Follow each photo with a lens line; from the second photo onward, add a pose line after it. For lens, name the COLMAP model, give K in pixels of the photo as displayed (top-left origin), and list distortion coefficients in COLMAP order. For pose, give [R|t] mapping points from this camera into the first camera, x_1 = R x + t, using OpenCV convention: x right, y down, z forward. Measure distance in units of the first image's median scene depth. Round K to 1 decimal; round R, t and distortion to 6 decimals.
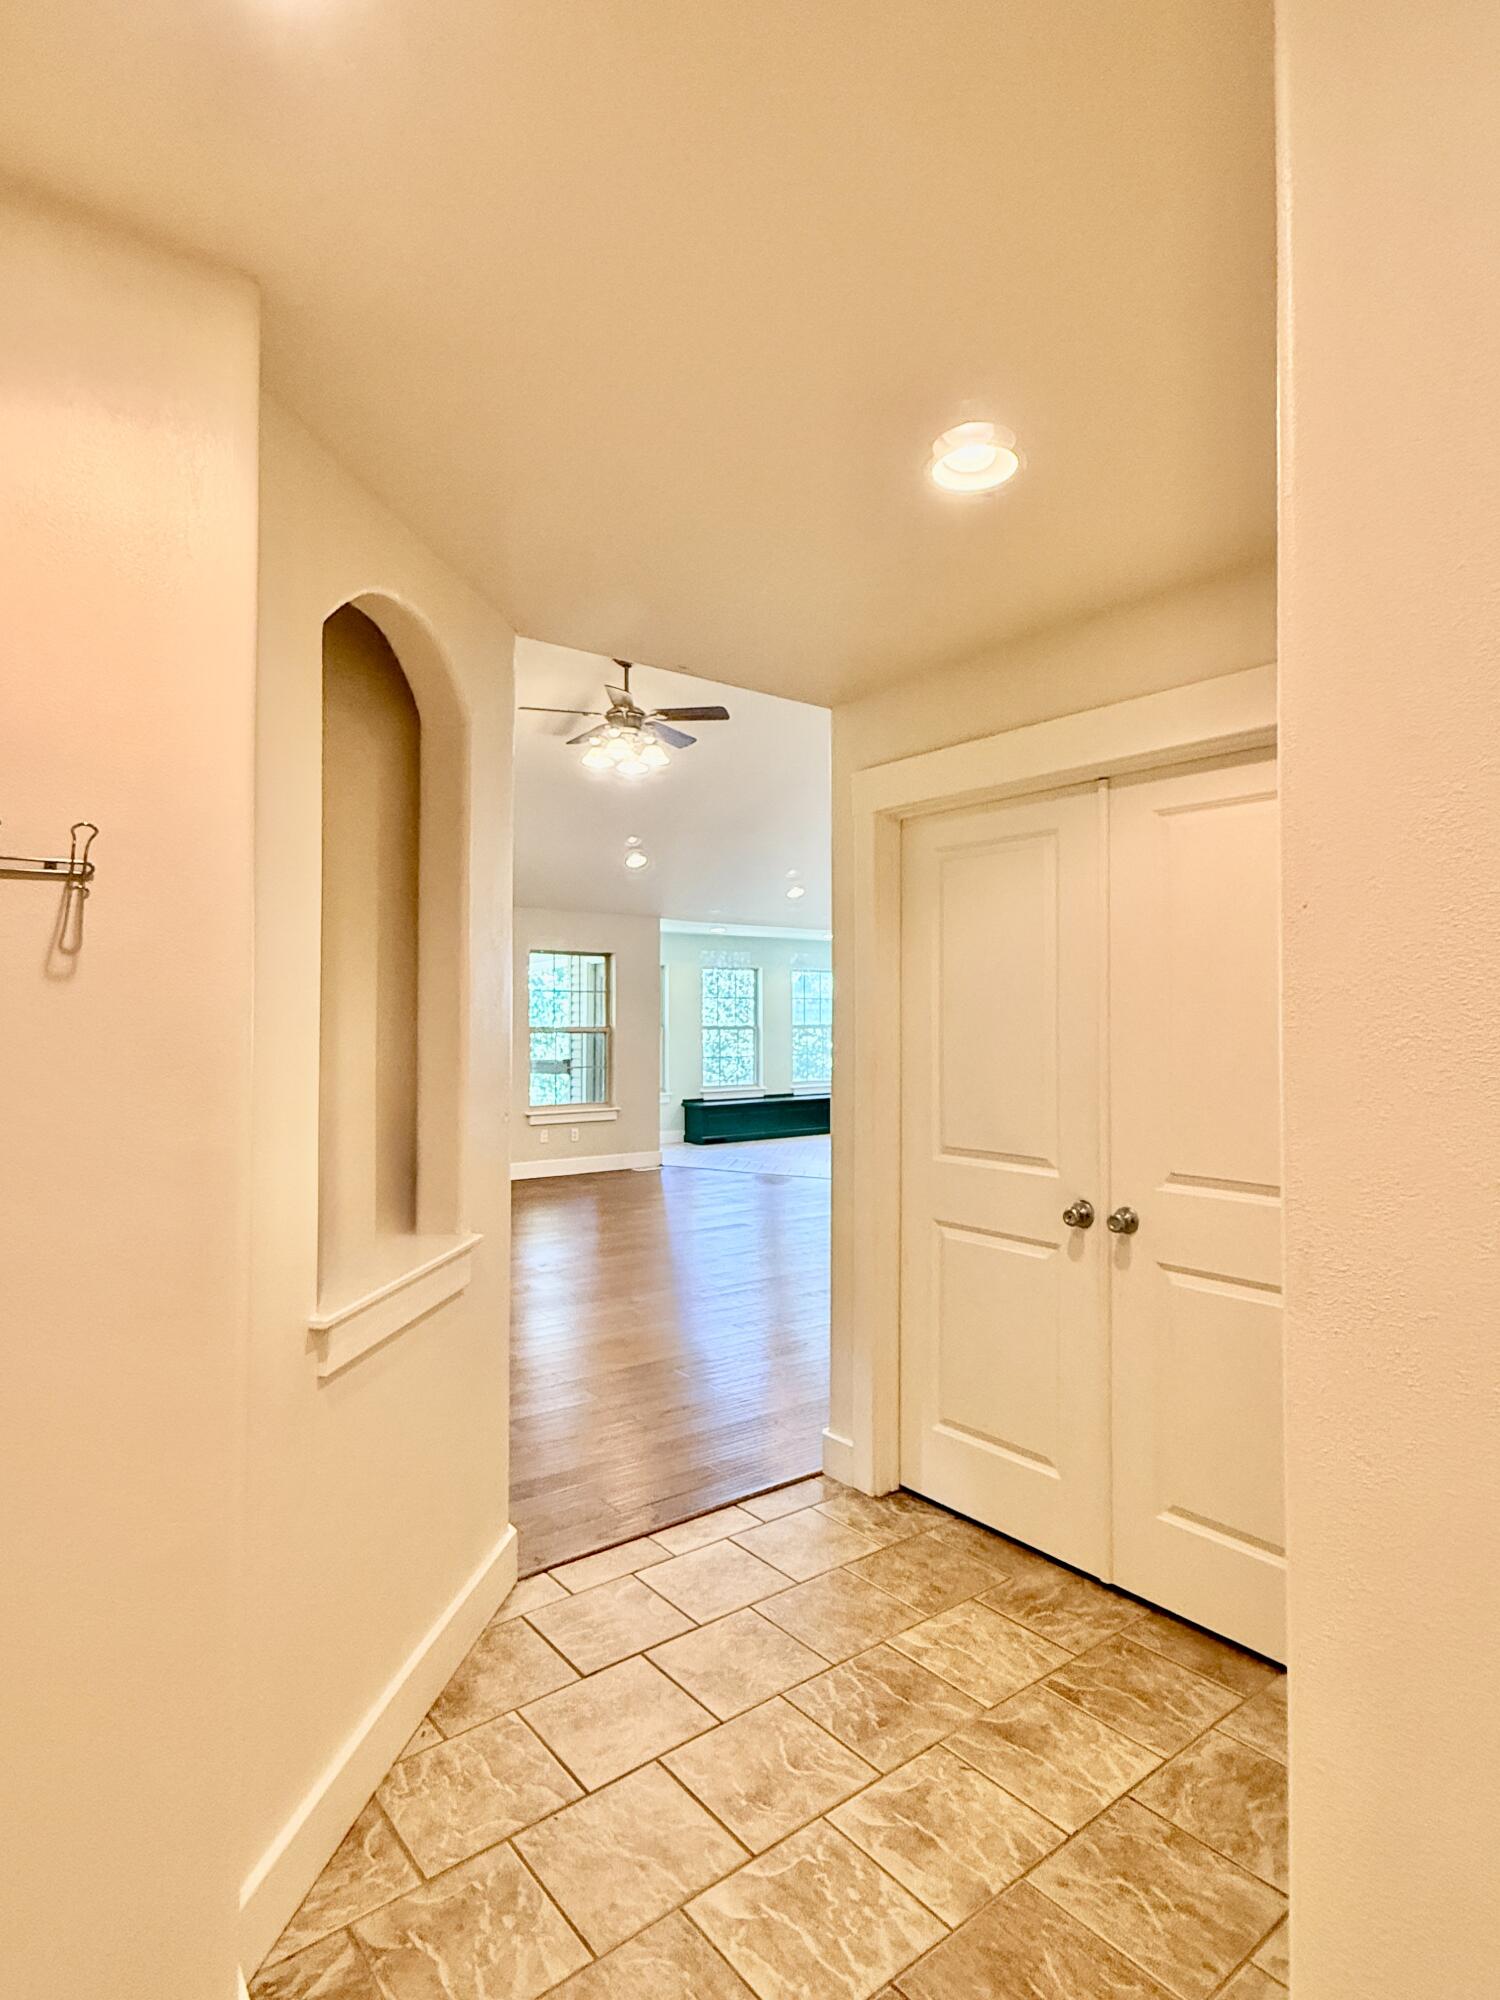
lens RADIAL K [[1062.6, 0, 754.1], [0, 1062.6, 998.0], [0, 0, 1]] dist [0.002072, 0.000387]
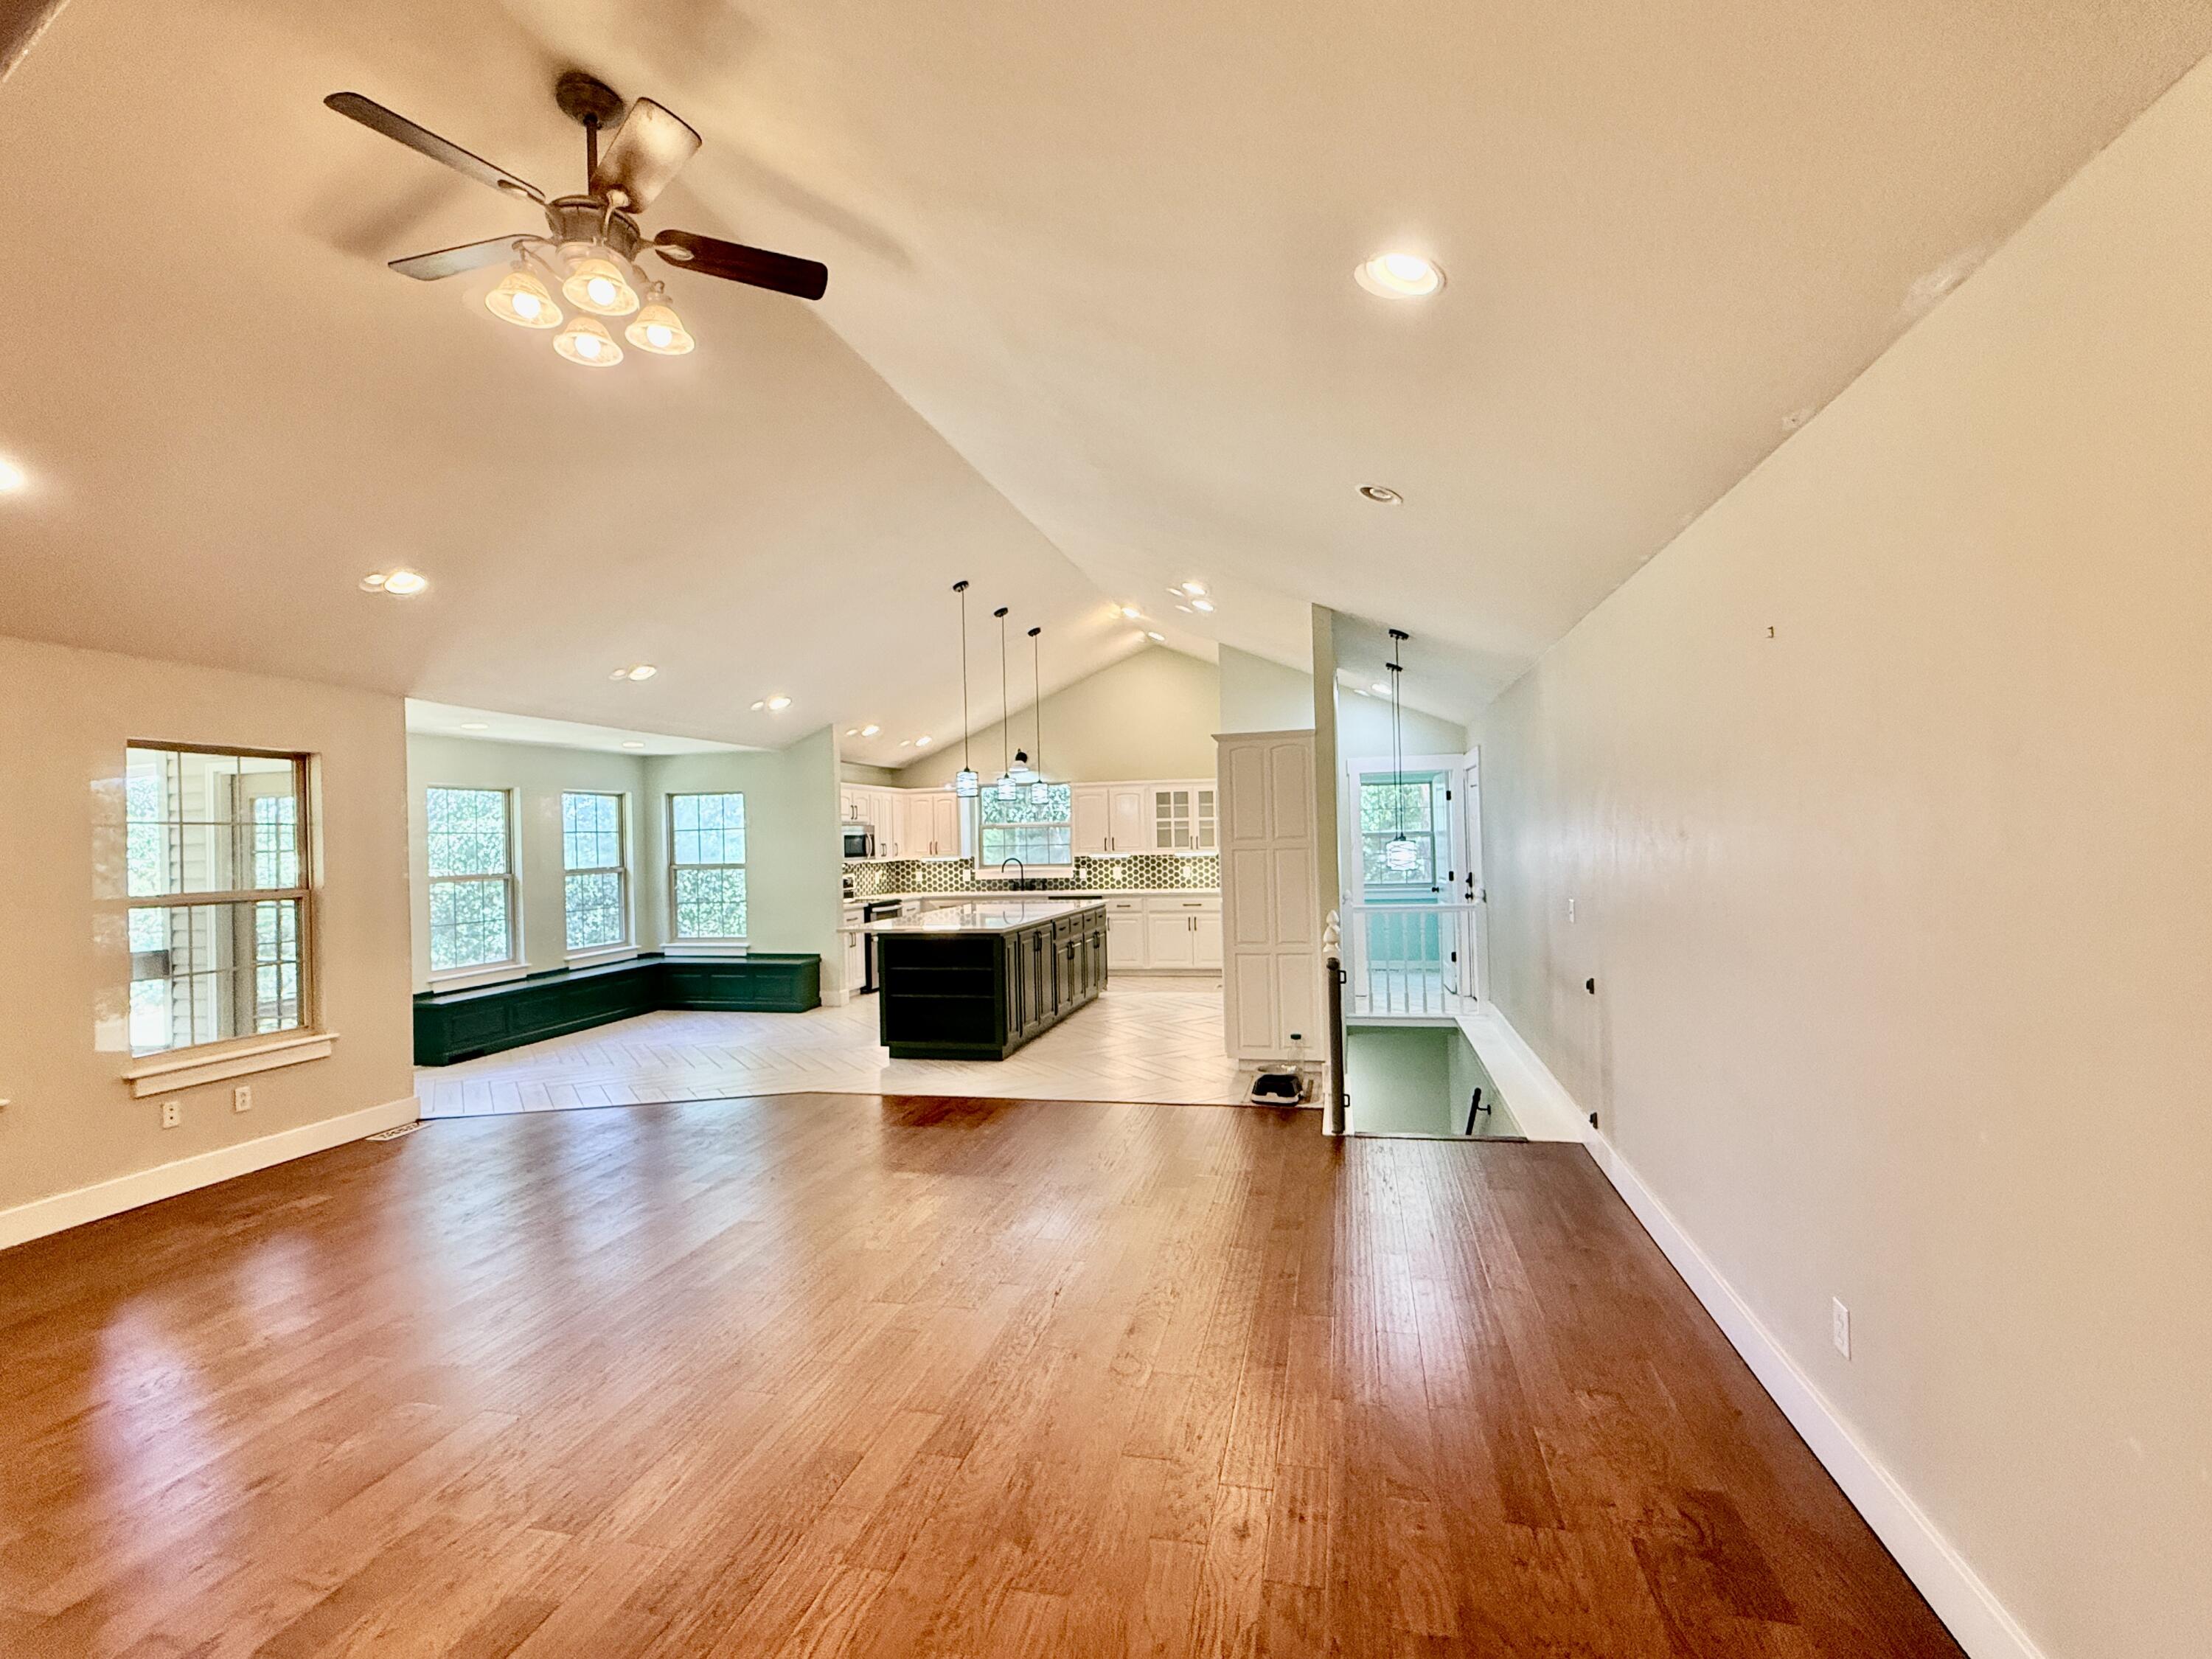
lens RADIAL K [[1026.7, 0, 1101.3], [0, 1026.7, 837.2], [0, 0, 1]] dist [-0.001367, -0.000225]
pose [[0.774769, -0.020053, 0.631926, -0.161273], [0.014882, 0.999798, 0.013480, -0.000480], [-0.632069, -0.001040, 0.774912, 0.350100]]
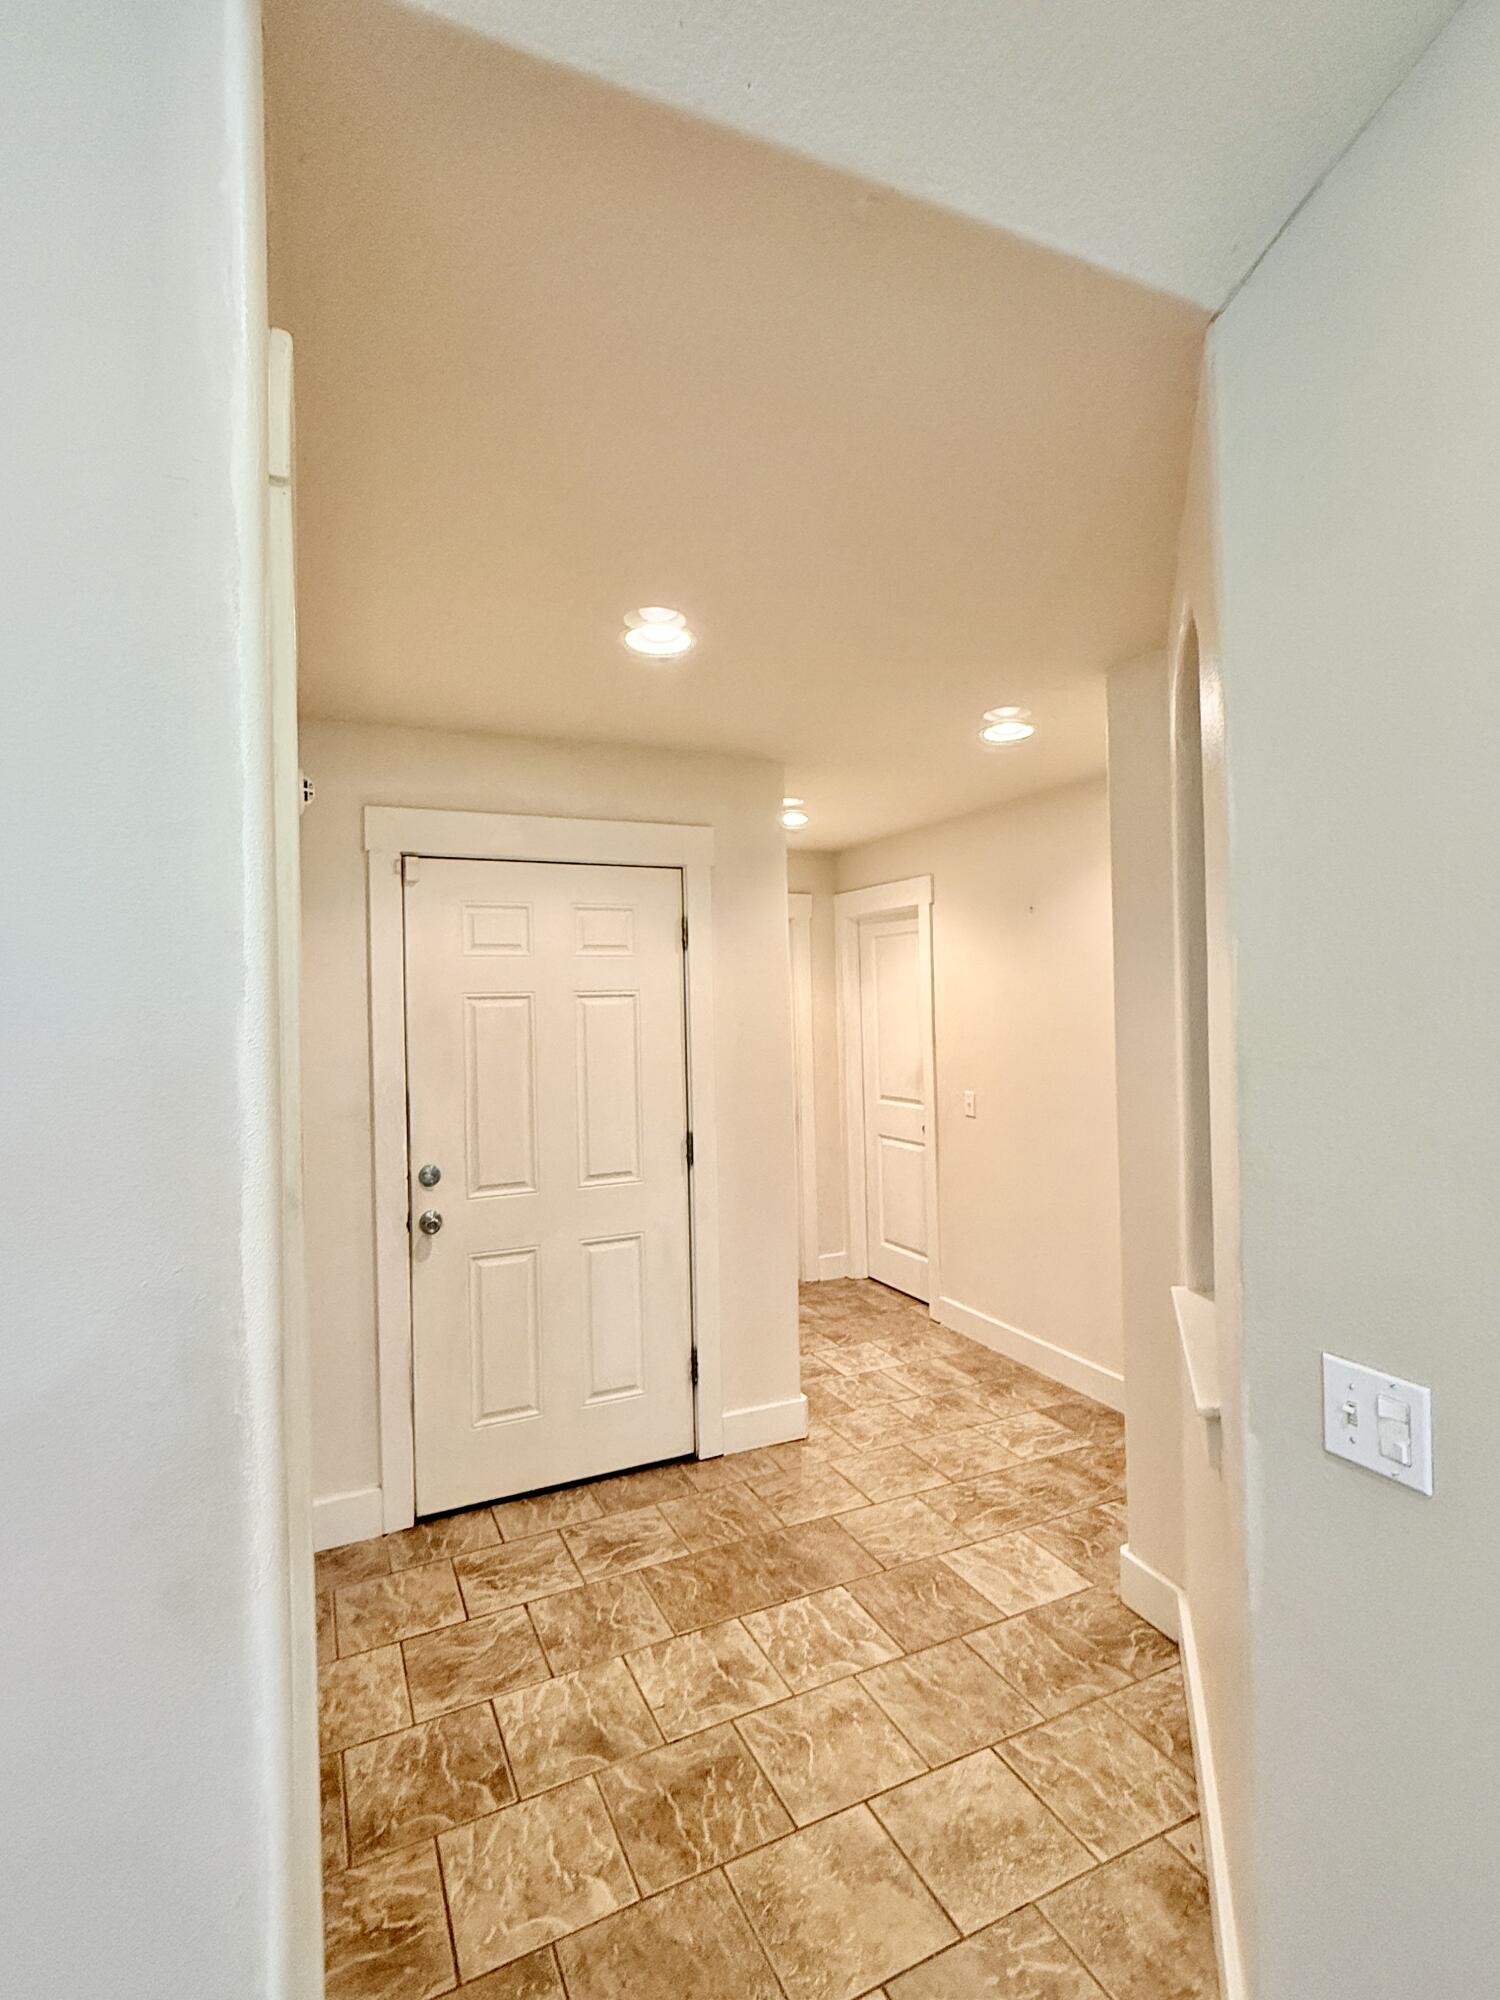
lens RADIAL K [[928.3, 0, 759.4], [0, 928.3, 1003.6], [0, 0, 1]] dist [-0.001367, -0.000225]
pose [[-0.976096, 0.016932, 0.216681, -0.029216], [0.012700, 0.999701, -0.020910, -0.005680], [-0.216970, -0.017658, -0.976018, 0.413707]]
